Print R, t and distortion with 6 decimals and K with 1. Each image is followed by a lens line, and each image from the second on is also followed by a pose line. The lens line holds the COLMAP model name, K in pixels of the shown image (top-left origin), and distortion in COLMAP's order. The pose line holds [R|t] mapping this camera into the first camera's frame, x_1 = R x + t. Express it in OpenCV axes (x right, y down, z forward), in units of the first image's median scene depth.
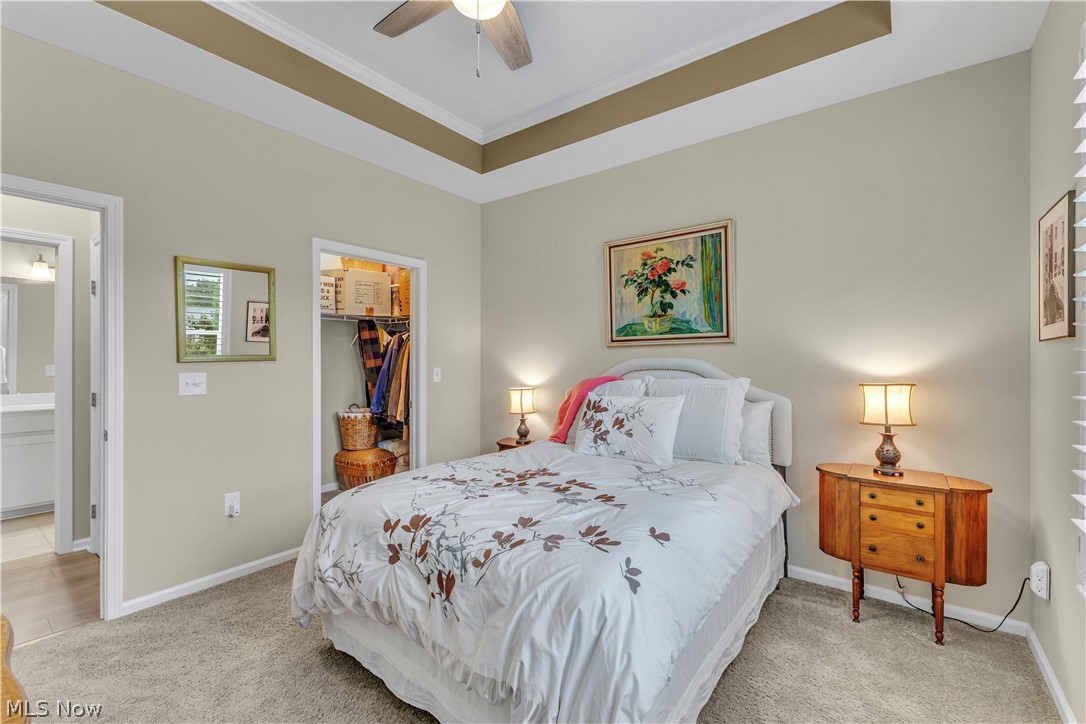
lens RADIAL K [[476.9, 0, 550.6], [0, 476.9, 367.0], [0, 0, 1]] dist [0.005481, -0.000667]
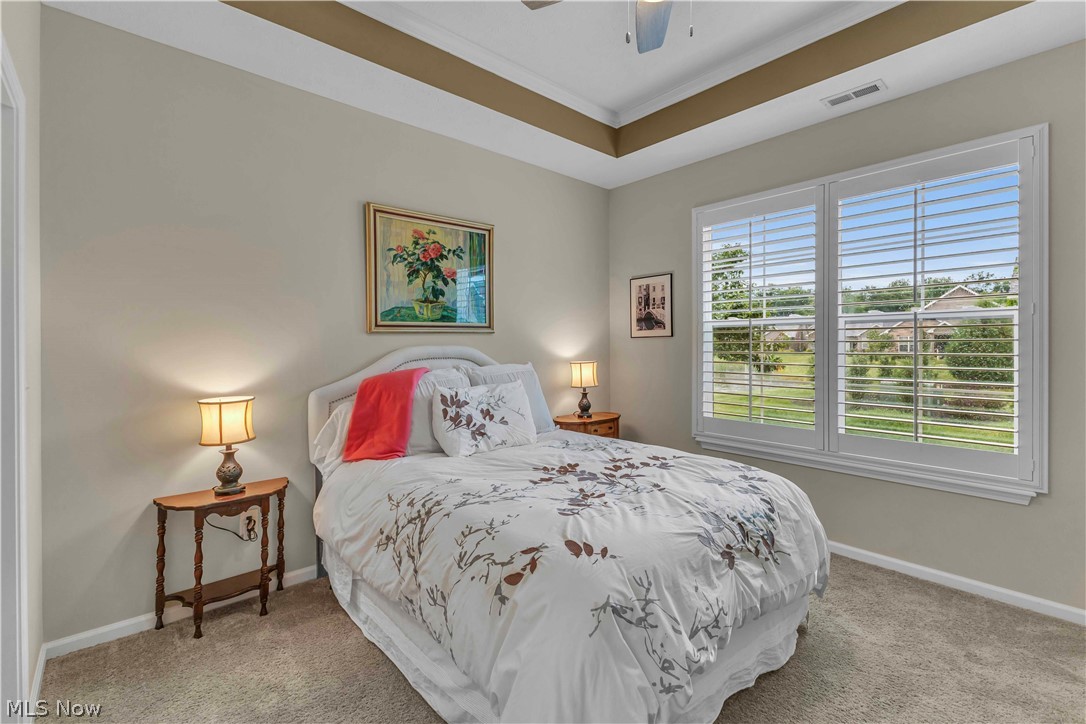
lens RADIAL K [[476.9, 0, 549.1], [0, 476.9, 356.1], [0, 0, 1]] dist [0.005481, -0.000667]
pose [[0.184309, -0.023694, 0.982583, -0.668226], [0.020699, 0.999581, 0.020221, -0.013929], [-0.982650, 0.016612, 0.184722, 0.601545]]
